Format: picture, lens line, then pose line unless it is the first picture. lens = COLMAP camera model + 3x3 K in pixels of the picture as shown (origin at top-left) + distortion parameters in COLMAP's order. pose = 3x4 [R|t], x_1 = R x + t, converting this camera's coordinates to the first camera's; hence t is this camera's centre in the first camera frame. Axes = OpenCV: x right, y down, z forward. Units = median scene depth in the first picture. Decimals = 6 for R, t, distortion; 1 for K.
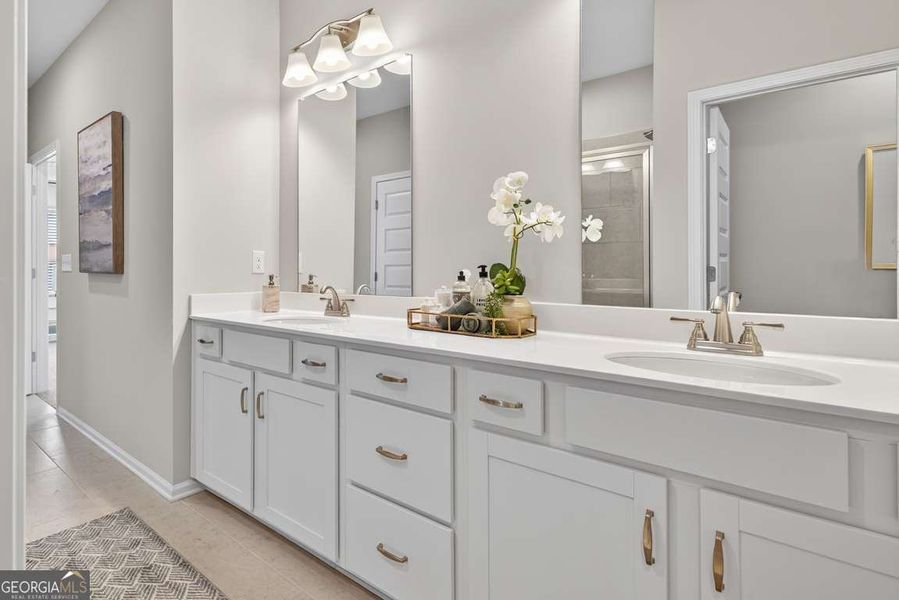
lens RADIAL K [[364.6, 0, 447.8], [0, 364.6, 265.6], [0, 0, 1]] dist [0.002175, 0.000163]
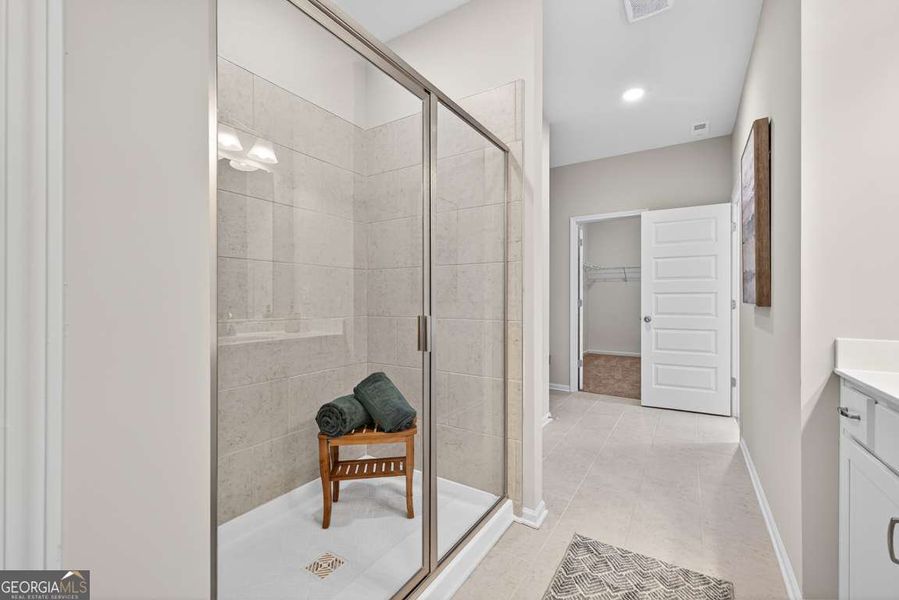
lens RADIAL K [[389.3, 0, 449.5], [0, 389.3, 300.0], [0, 0, 1]] dist [0.002966, 0.000157]
pose [[-0.004676, 0.000433, -0.999989, 0.023531], [0.011331, 0.999936, 0.000380, -0.000609], [0.999925, -0.011329, -0.004680, 0.286649]]
